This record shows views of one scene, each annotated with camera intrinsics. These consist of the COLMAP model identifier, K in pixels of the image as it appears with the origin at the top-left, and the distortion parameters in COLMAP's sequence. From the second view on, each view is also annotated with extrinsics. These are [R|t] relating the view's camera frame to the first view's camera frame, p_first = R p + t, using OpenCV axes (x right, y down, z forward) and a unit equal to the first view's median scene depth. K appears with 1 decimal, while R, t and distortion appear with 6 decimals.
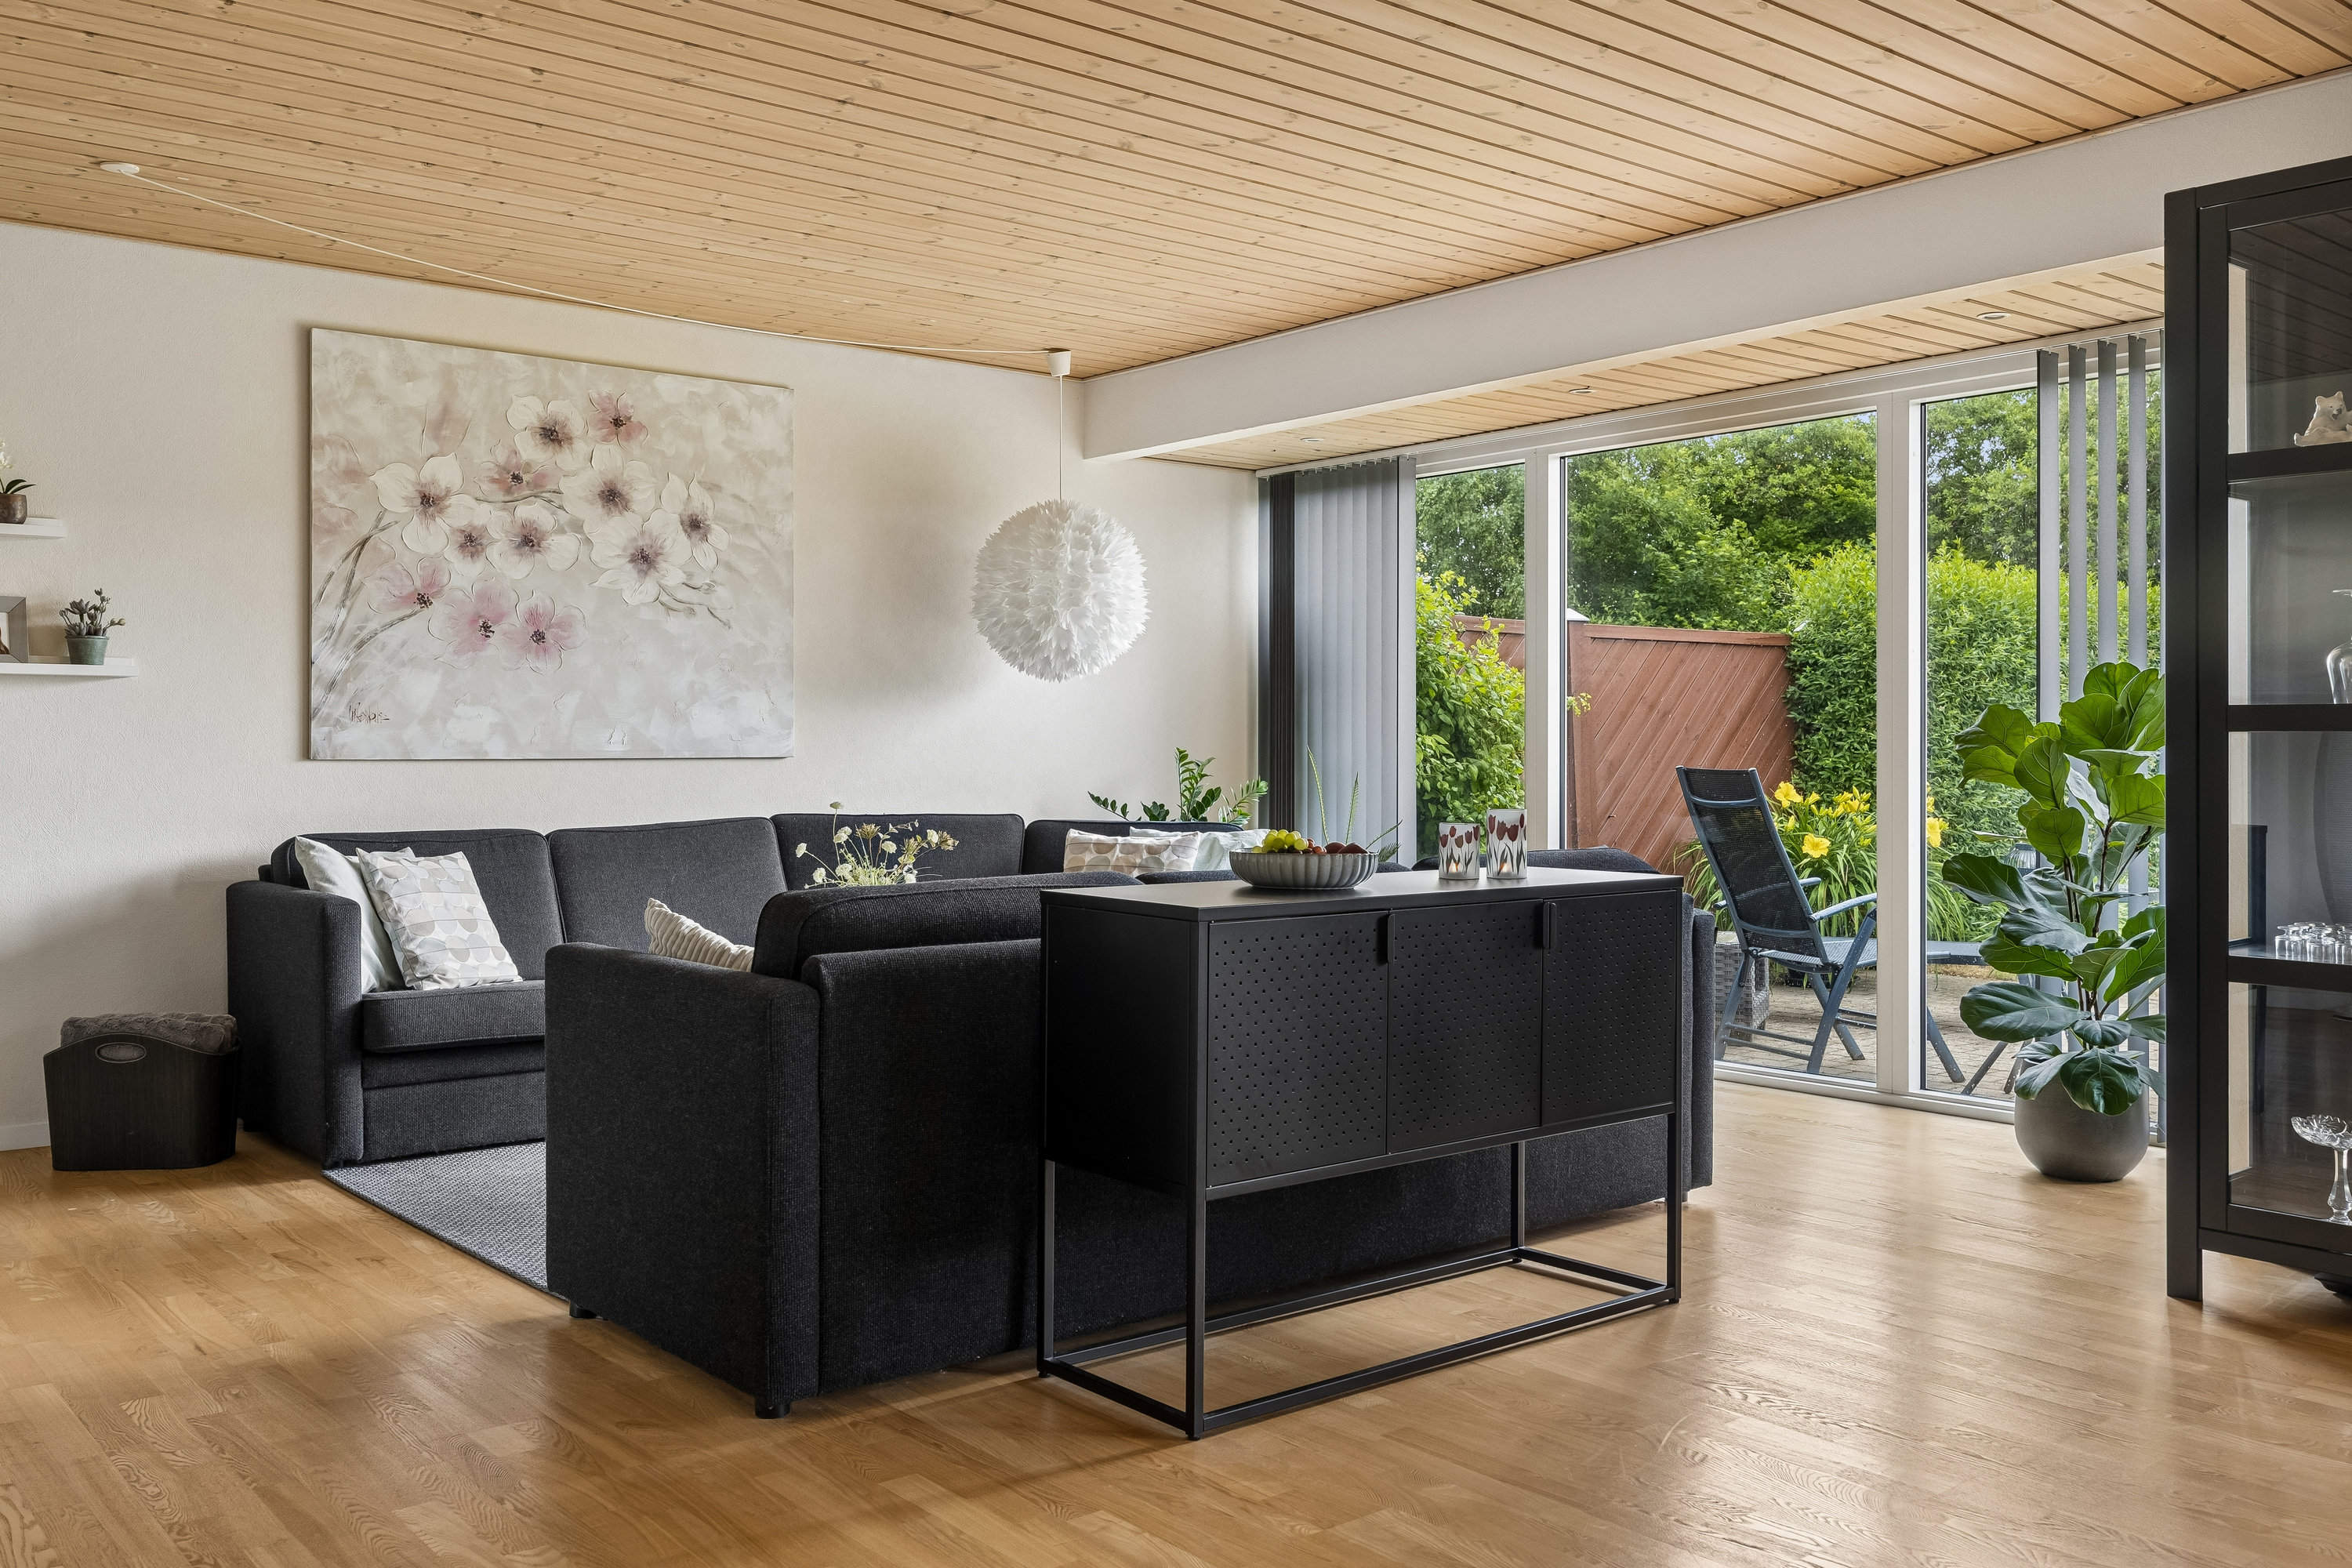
lens RADIAL K [[1955.0, 0, 1171.5], [0, 1955.0, 754.0], [0, 0, 1]] dist [-0.007085, 0.006461]
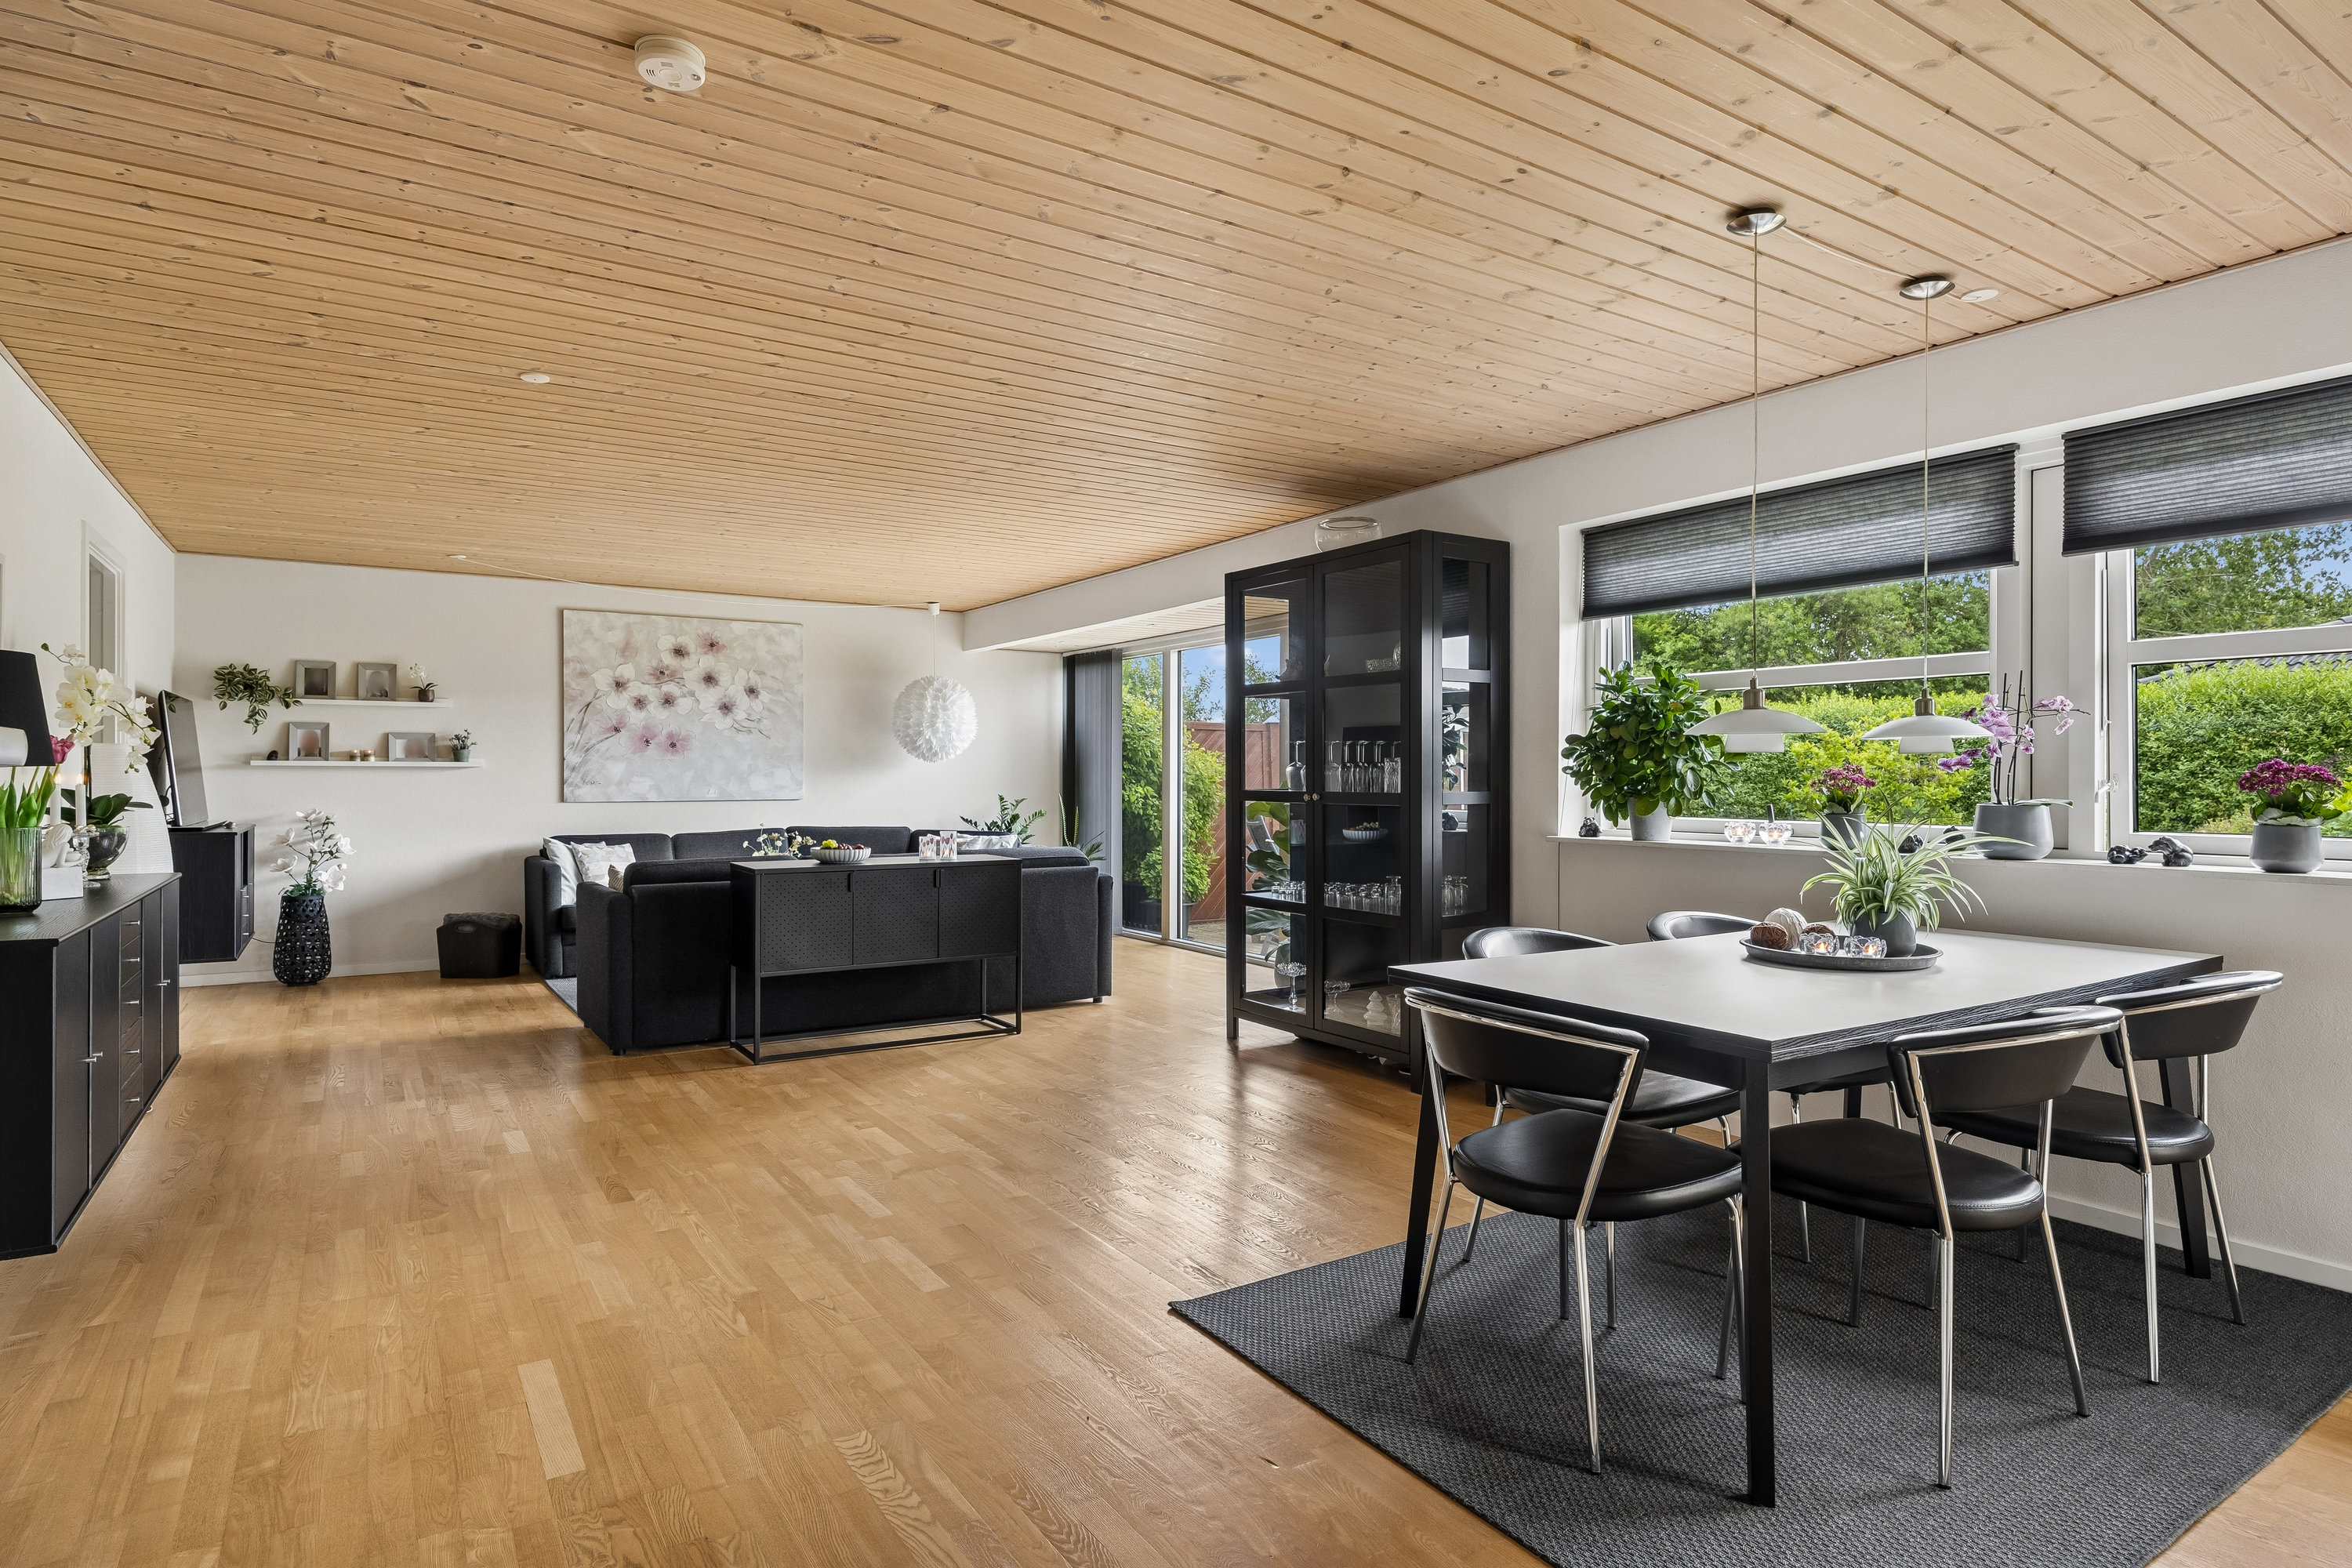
lens RADIAL K [[1247.9, 0, 1176.0], [0, 1247.9, 784.0], [0, 0, 1]] dist [-0.006133, -0.000576]
pose [[0.994348, 0.002251, -0.106150, 0.396881], [-0.001674, 0.999983, 0.005528, -0.025932], [0.106161, -0.005319, 0.994335, -0.338014]]
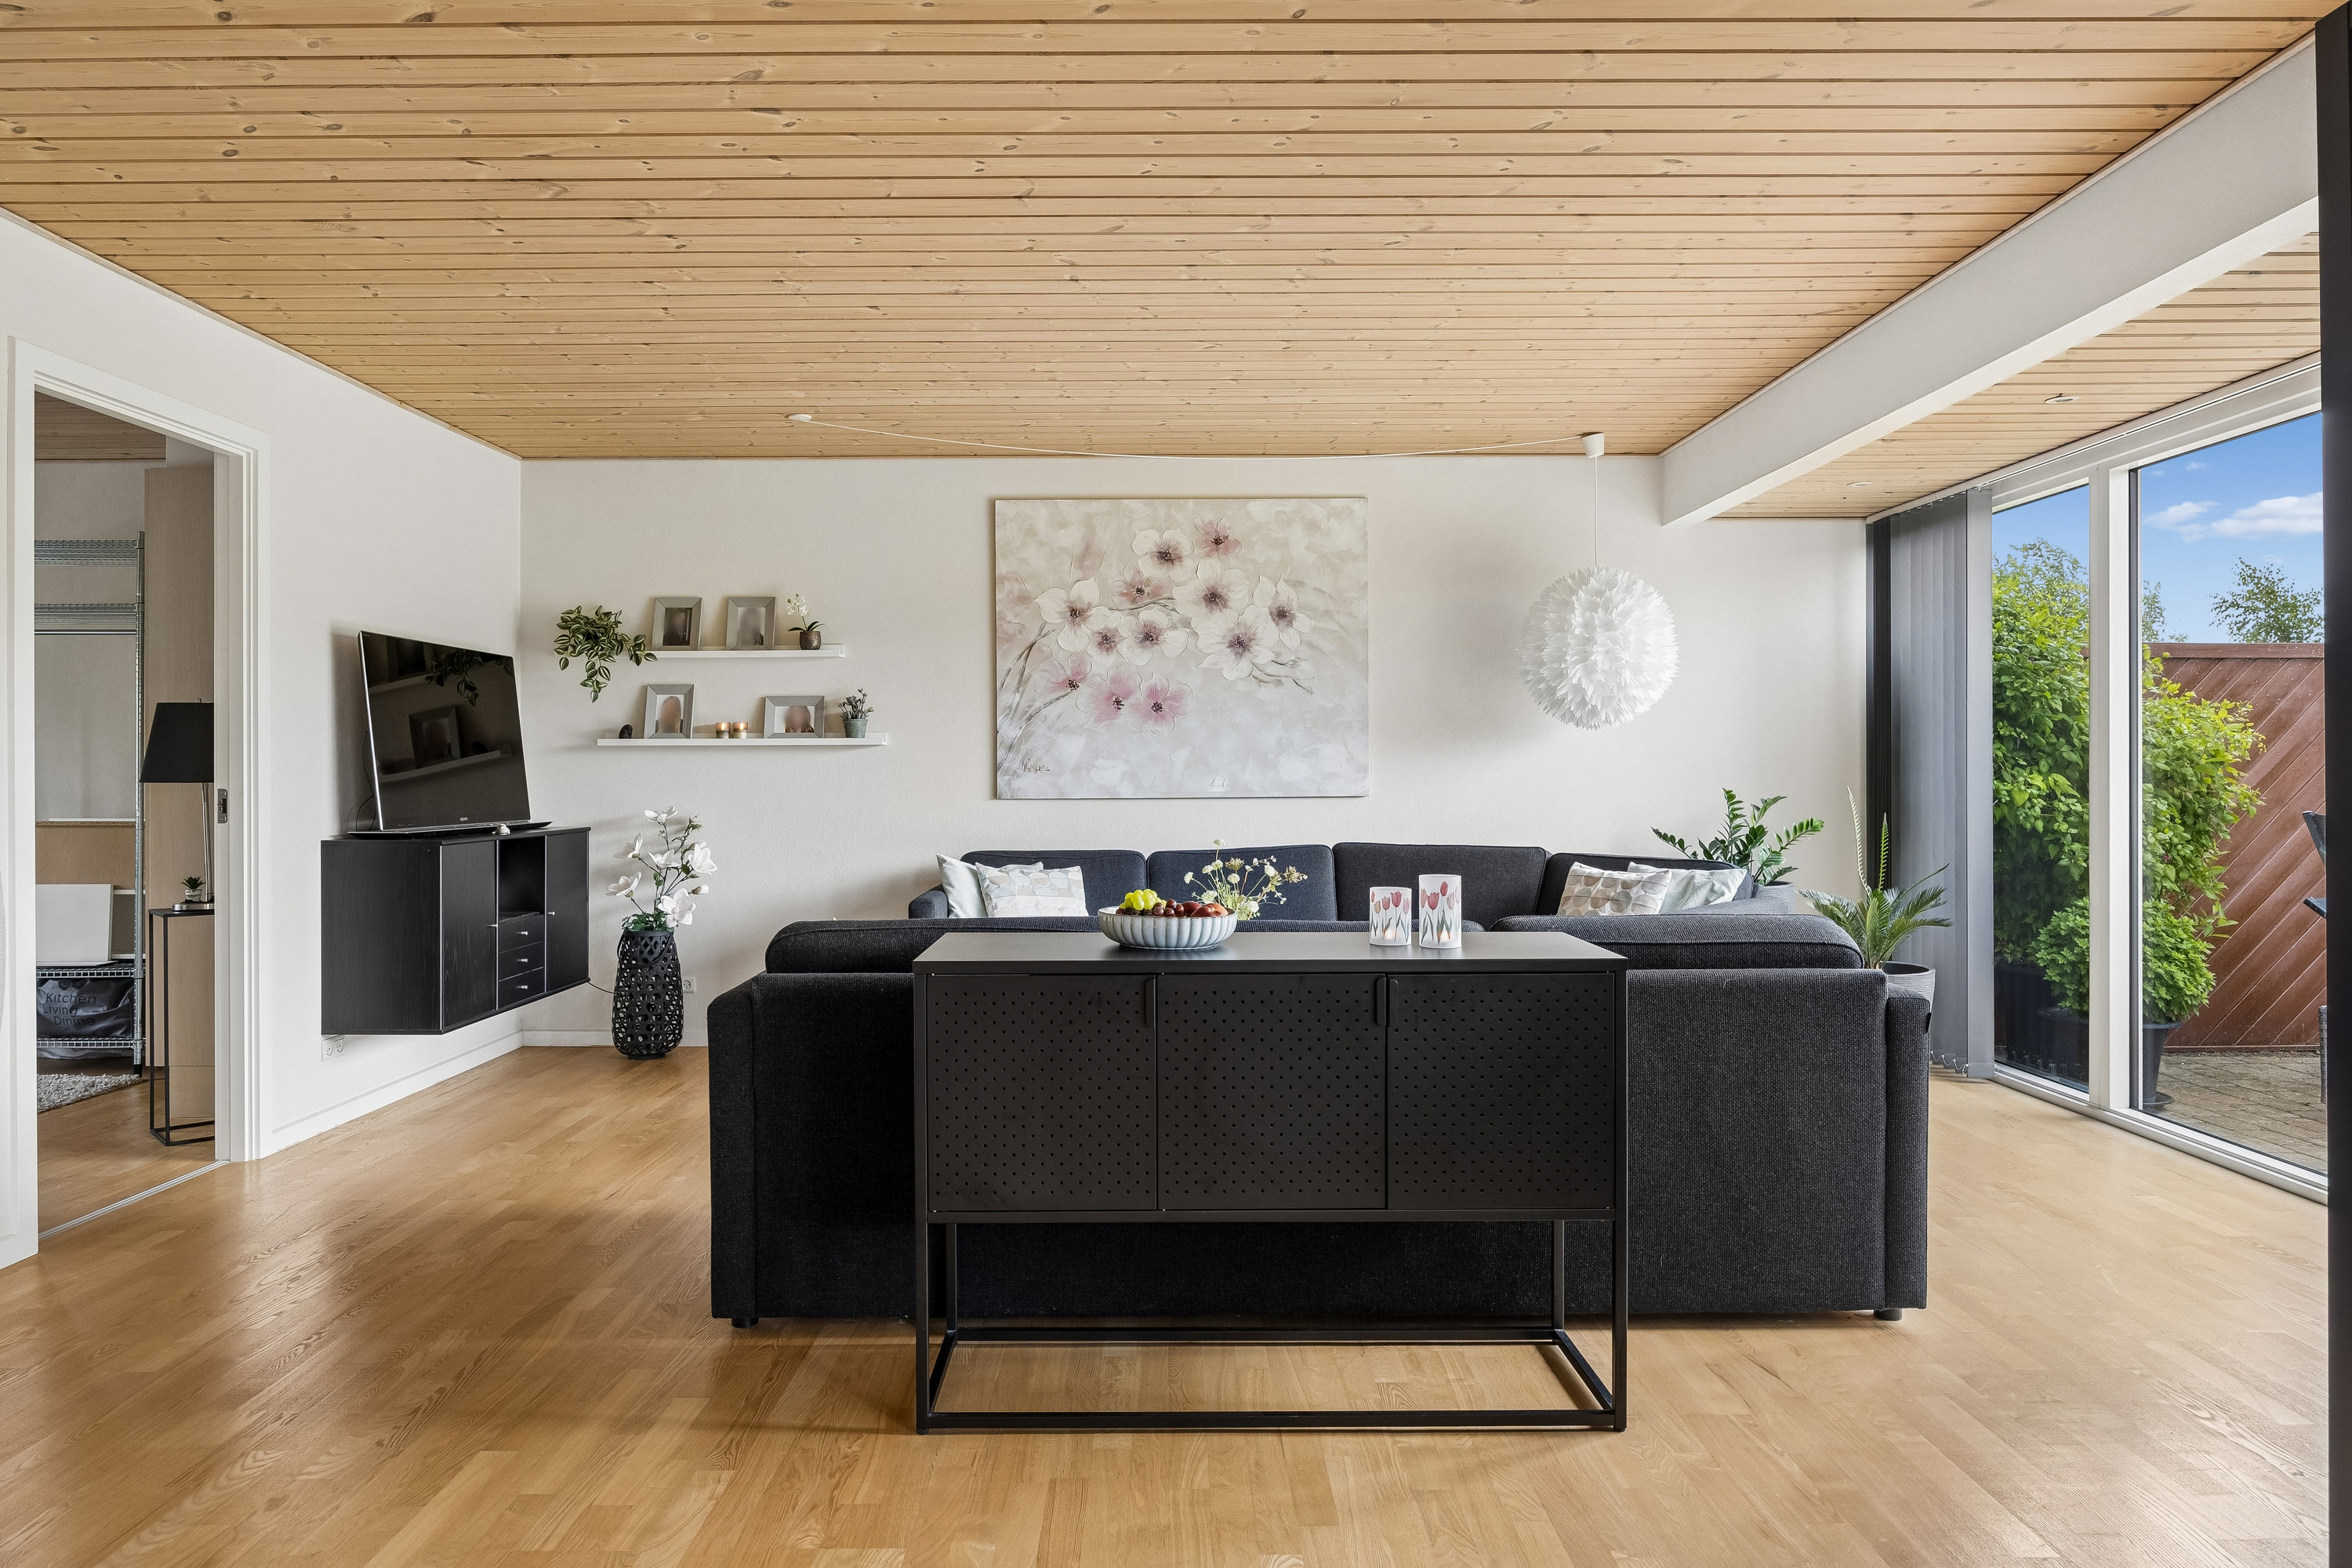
lens RADIAL K [[1480.0, 0, 1176.0], [0, 1480.0, 784.0], [0, 0, 1]] dist [-0.004482, 0.001367]
pose [[0.778631, 0.001732, -0.627480, 0.338108], [0.003514, 0.999968, 0.007121, -0.014887], [0.627473, -0.007750, 0.778600, 0.220647]]
